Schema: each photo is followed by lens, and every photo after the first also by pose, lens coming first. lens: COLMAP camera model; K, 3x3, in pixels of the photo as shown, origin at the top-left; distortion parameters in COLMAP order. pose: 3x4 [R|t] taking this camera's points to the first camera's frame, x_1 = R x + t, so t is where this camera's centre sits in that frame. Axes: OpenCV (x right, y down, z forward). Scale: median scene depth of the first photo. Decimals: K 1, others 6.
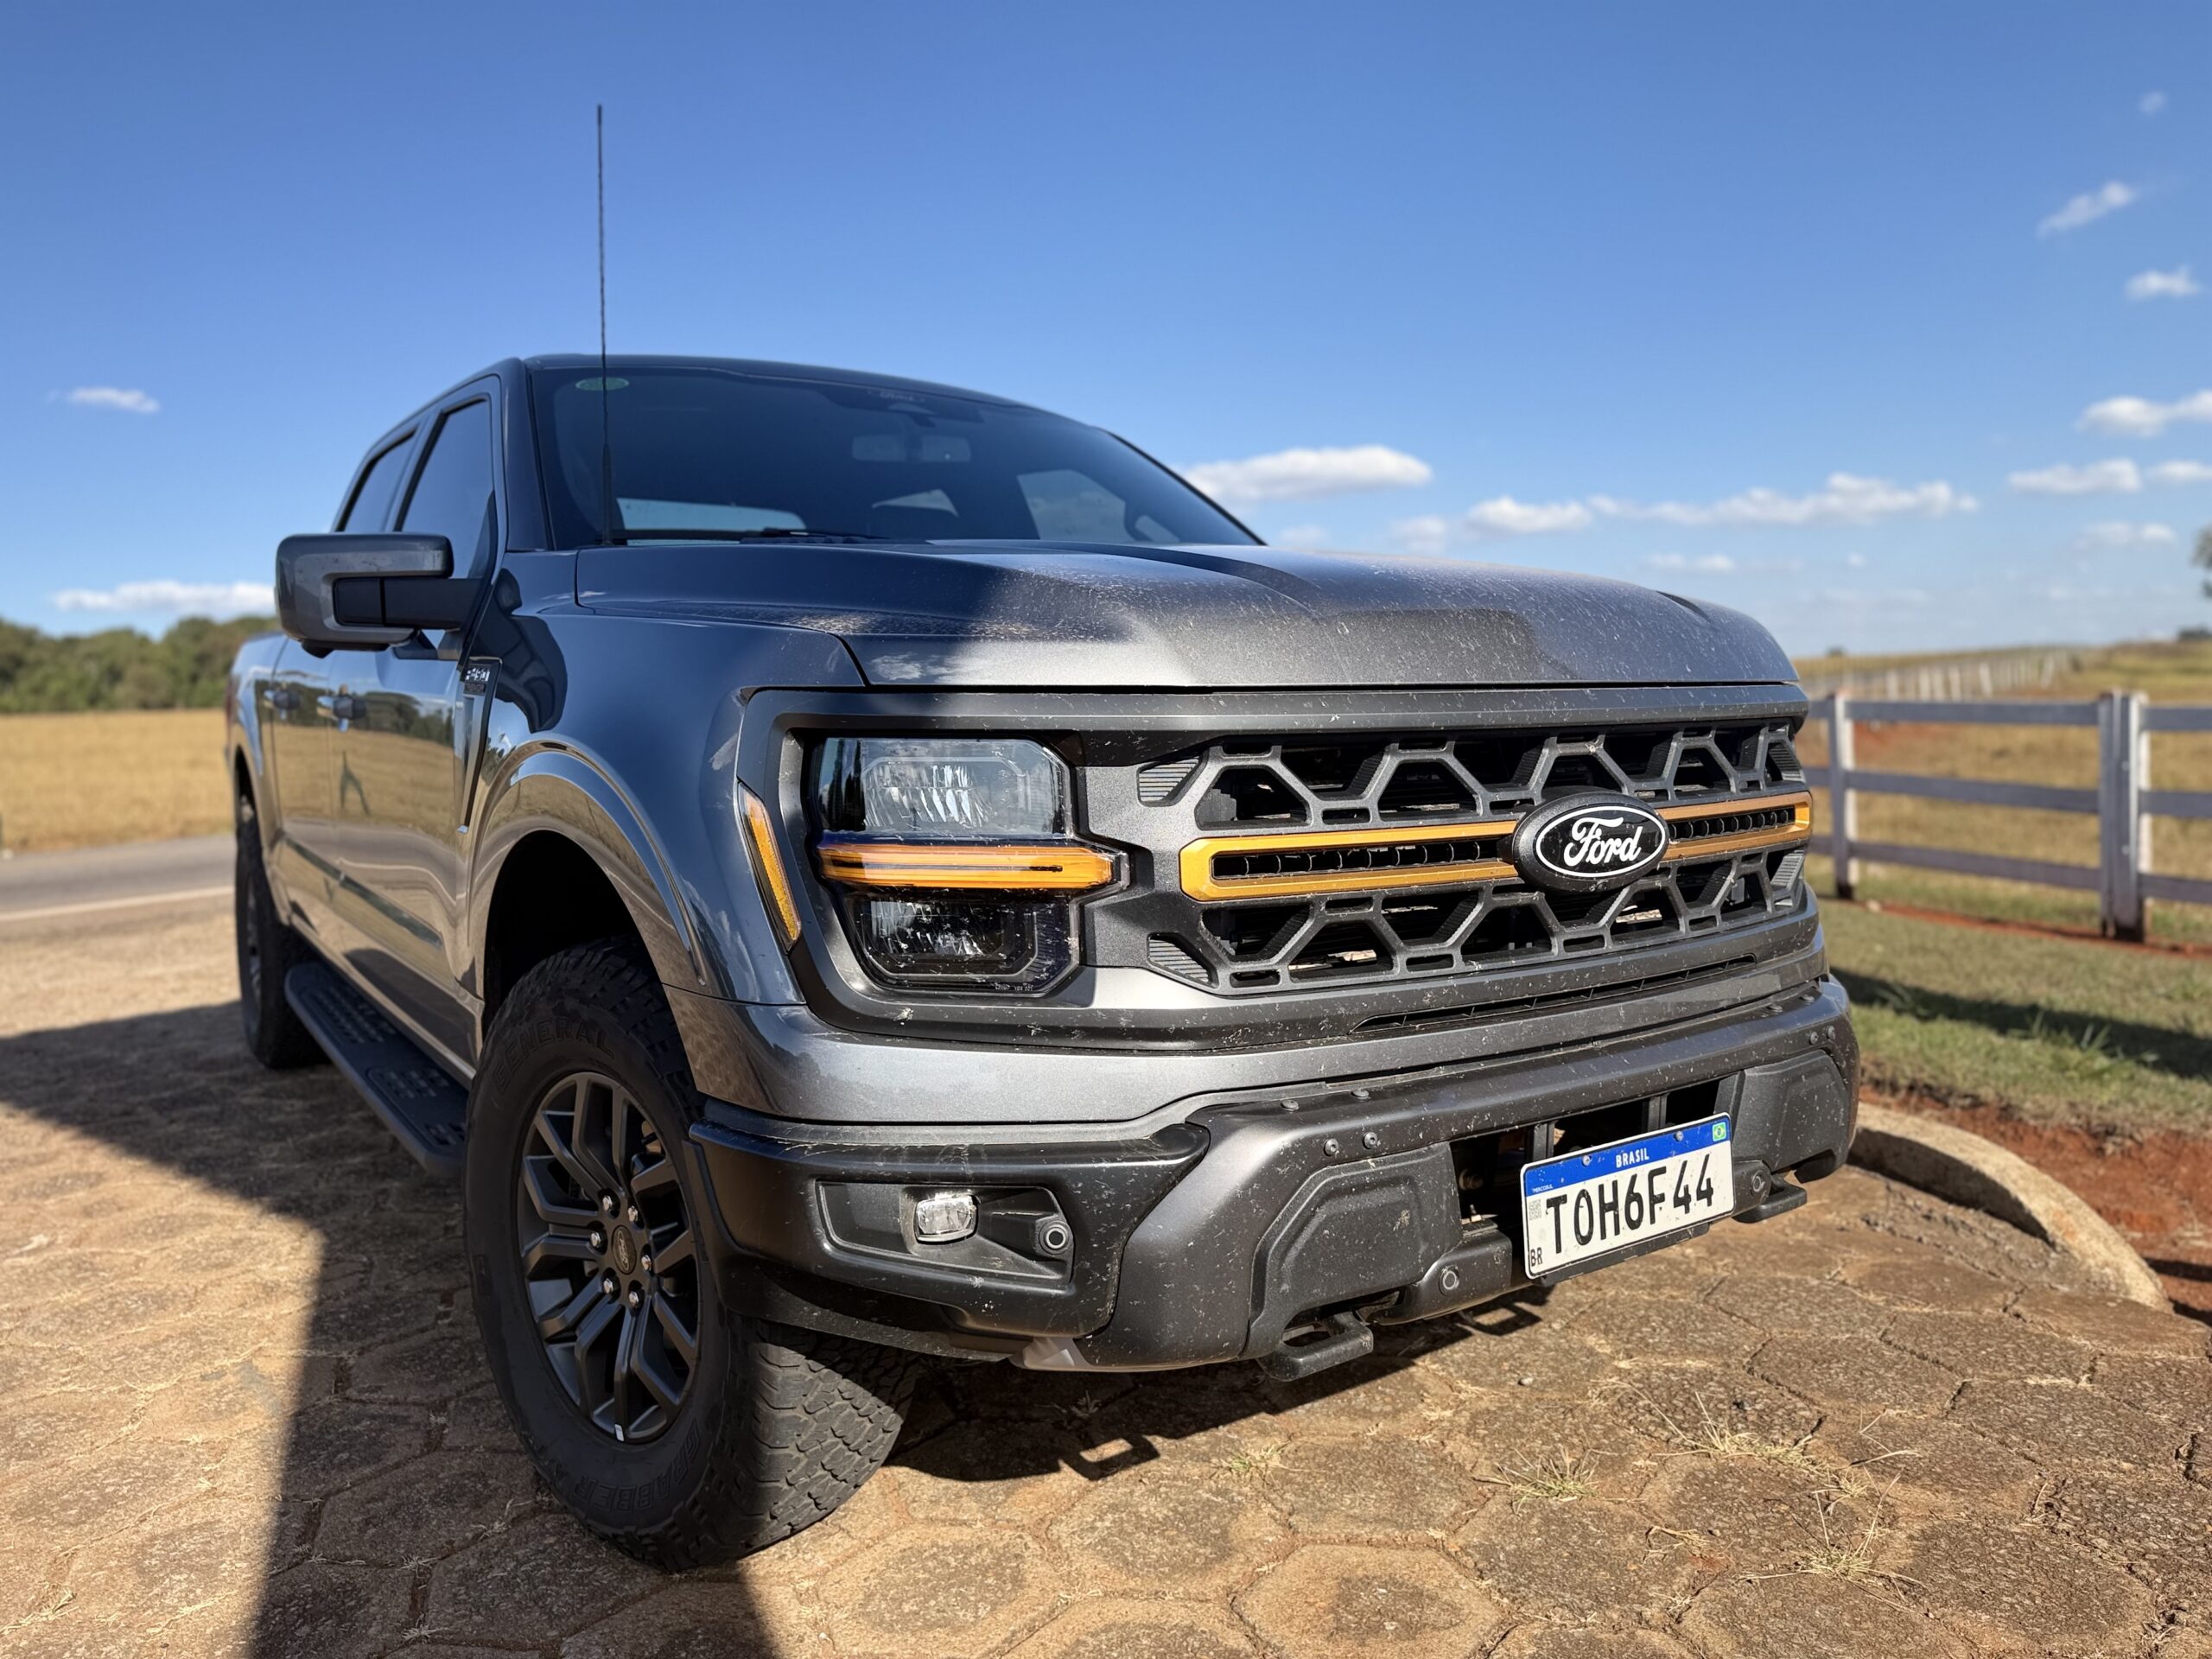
lens RADIAL K [[1532.8, 0, 1109.0], [0, 1532.8, 841.5], [0, 0, 1]] dist [0.194828, -0.383059]
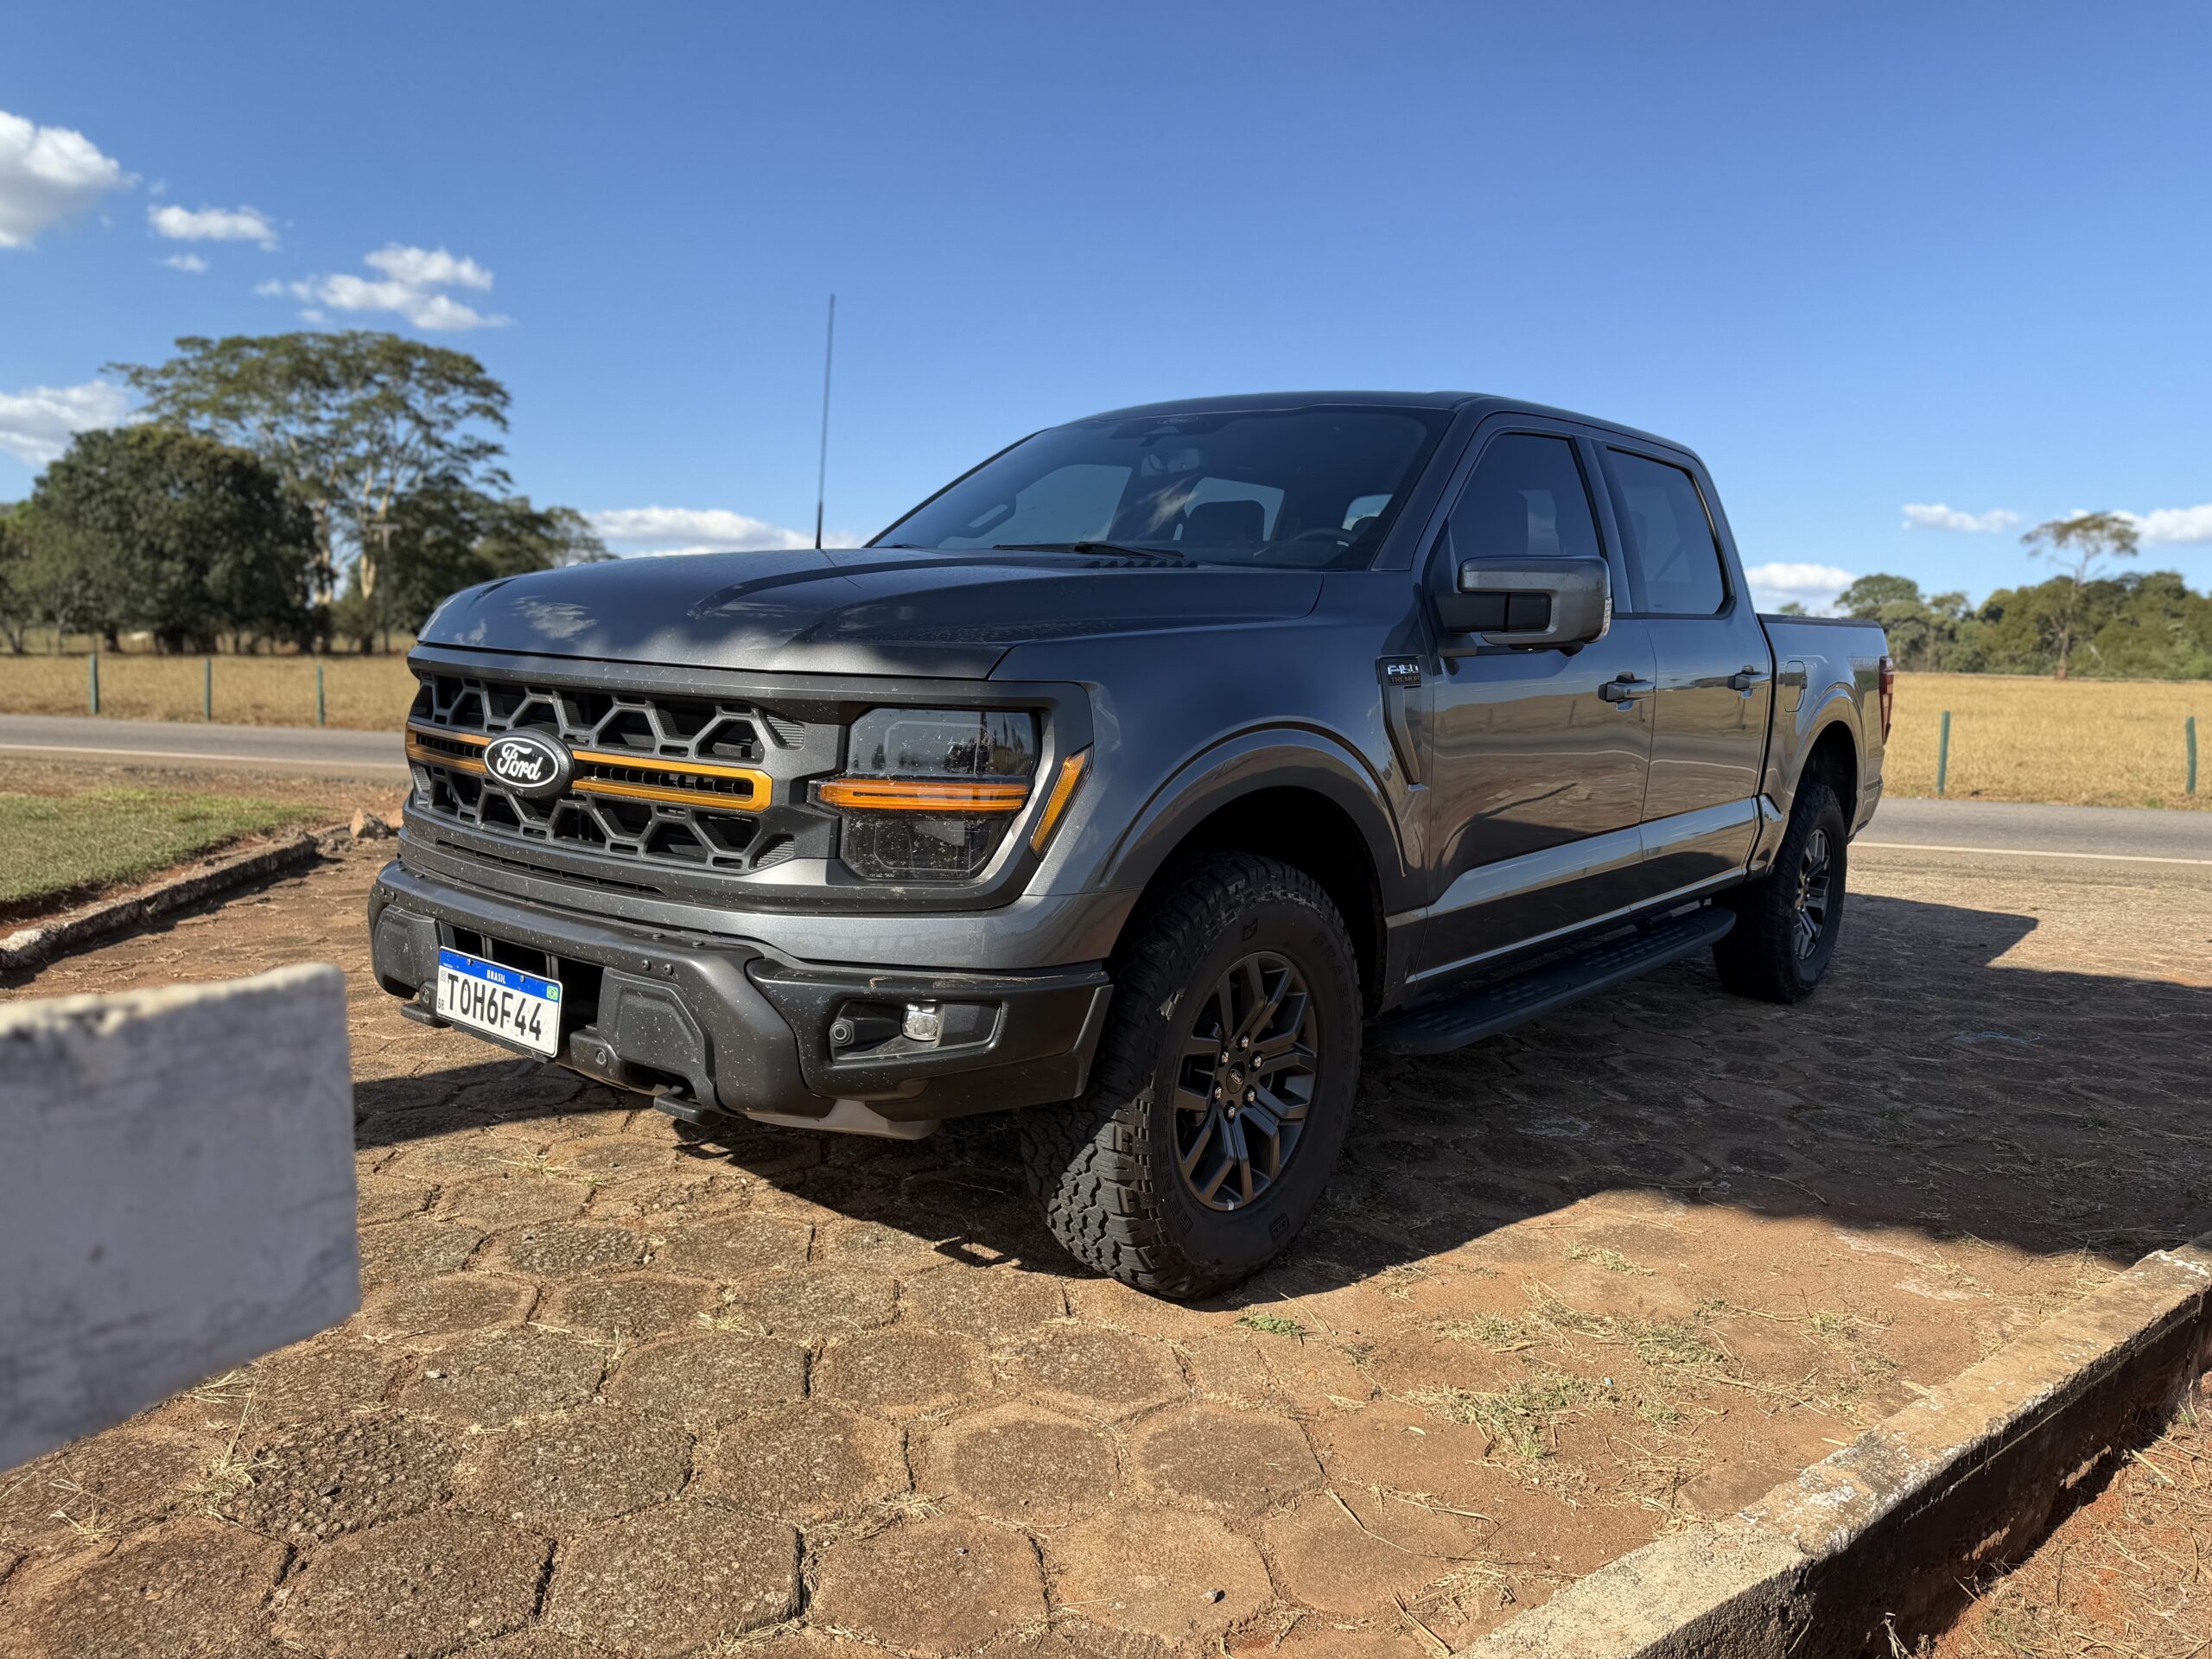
lens RADIAL K [[1534.8, 0, 1113.7], [0, 1534.8, 827.7], [0, 0, 1]] dist [0.119282, -0.187976]
pose [[0.279225, 0.146984, -0.948909, 1.864328], [-0.131760, 0.984732, 0.113761, -0.178496], [0.951143, 0.093264, 0.294329, 1.108570]]
